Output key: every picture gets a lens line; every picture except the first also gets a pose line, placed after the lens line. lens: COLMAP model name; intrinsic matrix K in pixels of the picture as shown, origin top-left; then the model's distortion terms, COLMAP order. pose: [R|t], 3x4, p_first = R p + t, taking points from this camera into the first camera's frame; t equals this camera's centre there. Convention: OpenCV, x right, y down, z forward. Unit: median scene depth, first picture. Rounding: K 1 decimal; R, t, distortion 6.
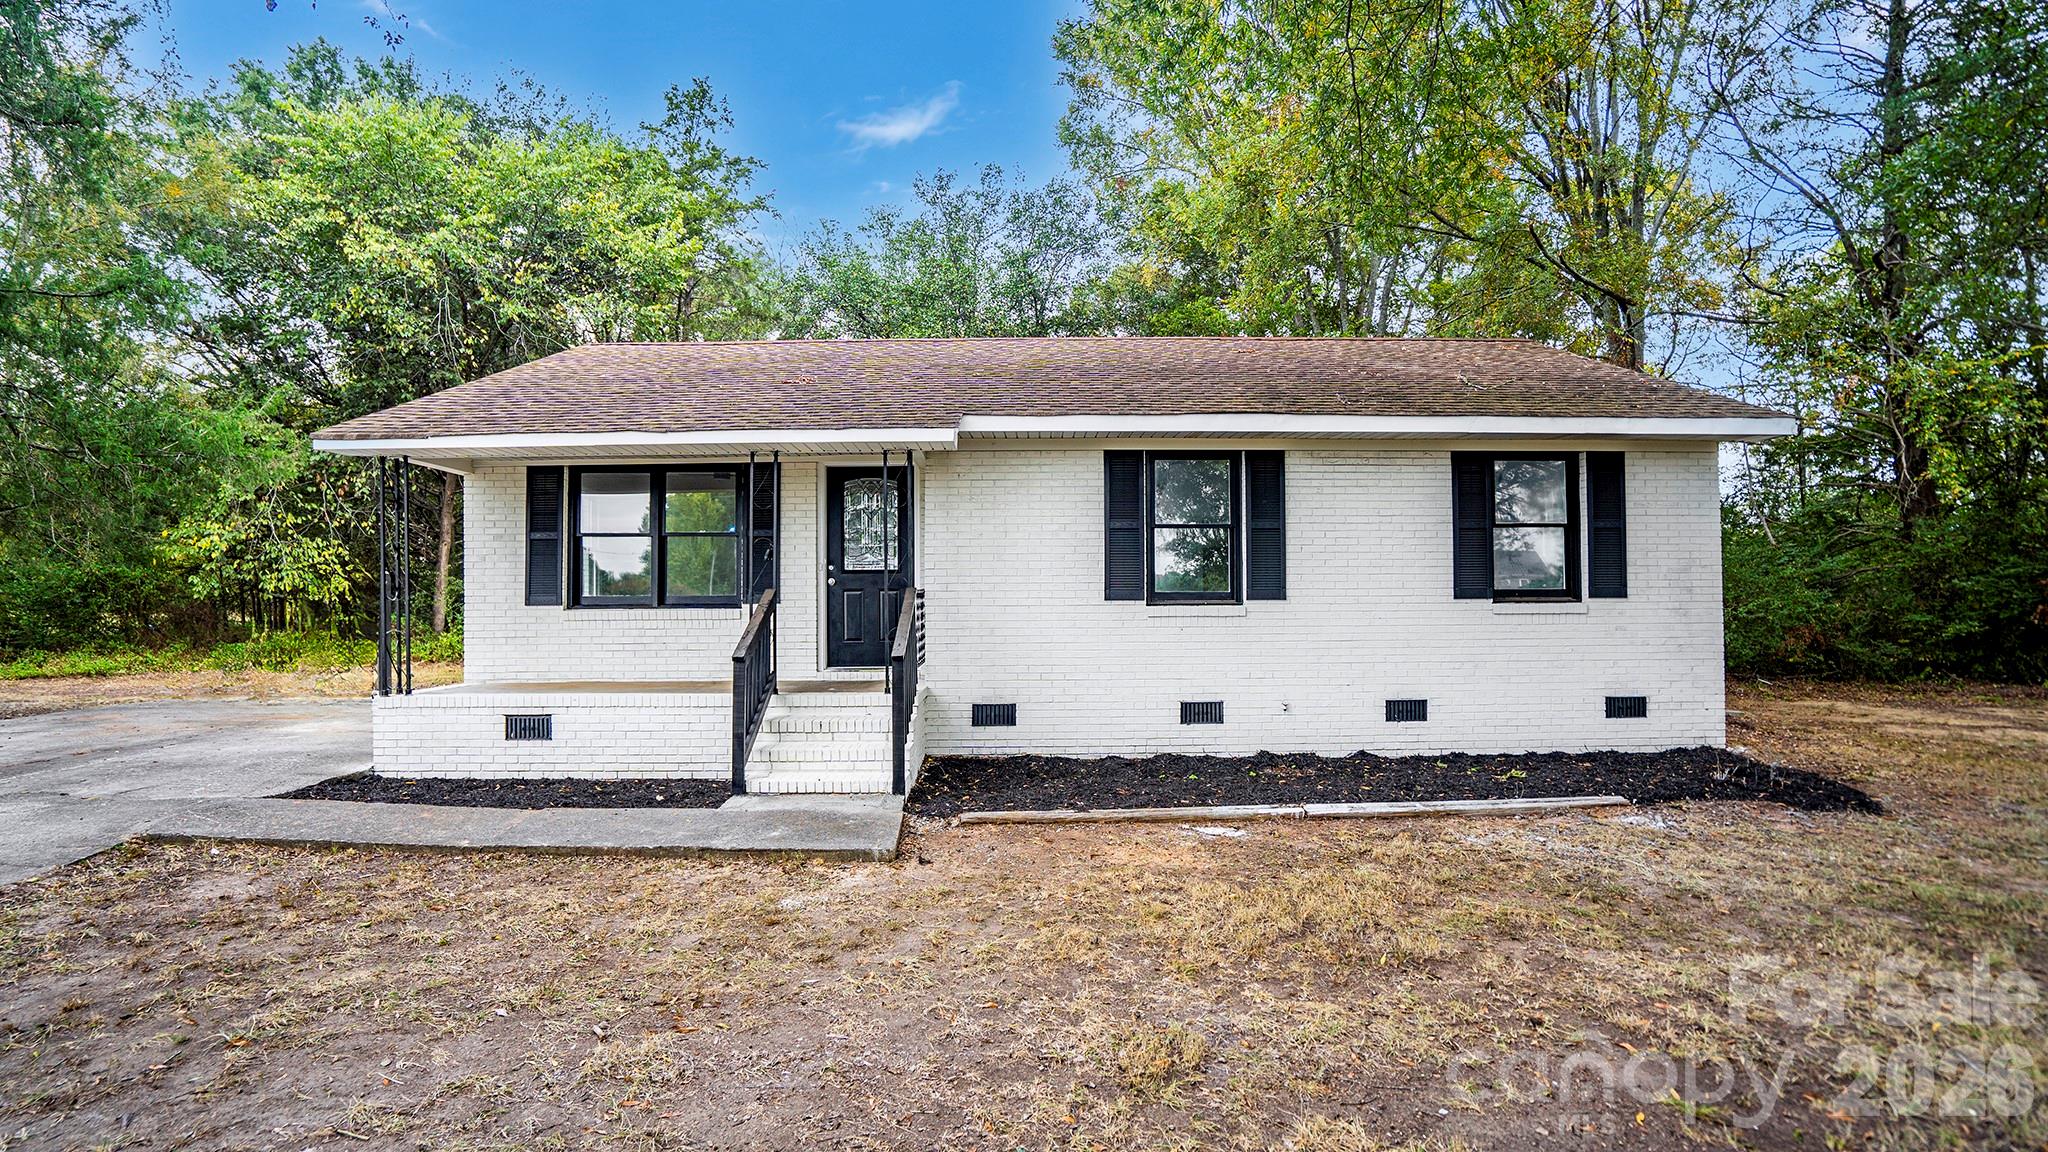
lens RADIAL K [[966.6, 0, 1020.1], [0, 966.6, 577.9], [0, 0, 1]] dist [-0.009006, 0.007389]
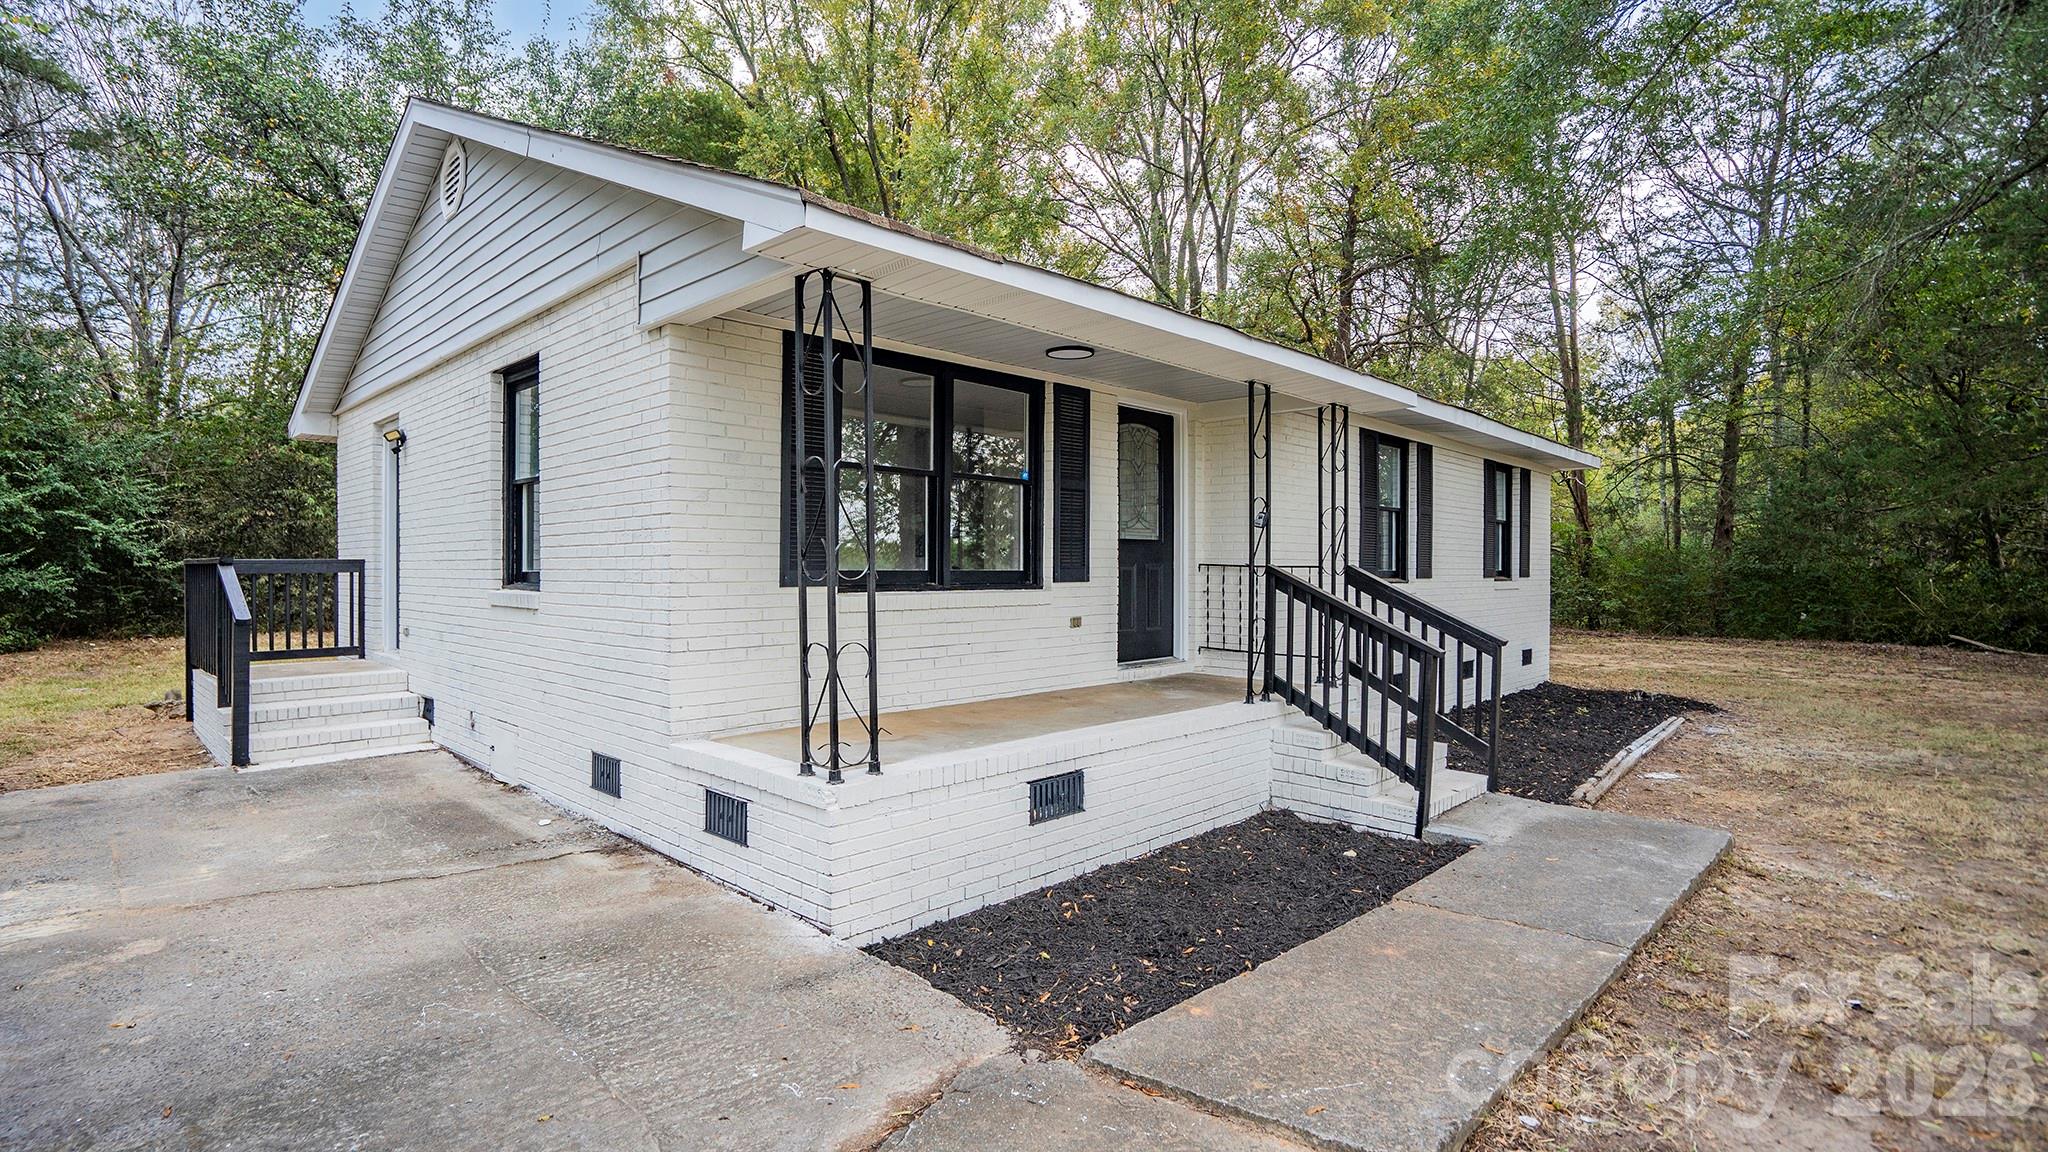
lens RADIAL K [[966.6, 0, 1110.8], [0, 966.6, 577.2], [0, 0, 1]] dist [-0.009006, 0.007389]
pose [[0.701081, 0.003098, 0.713075, -0.773680], [-0.020977, 0.999647, 0.016280, 0.010460], [-0.712773, -0.026372, 0.700899, 0.485595]]
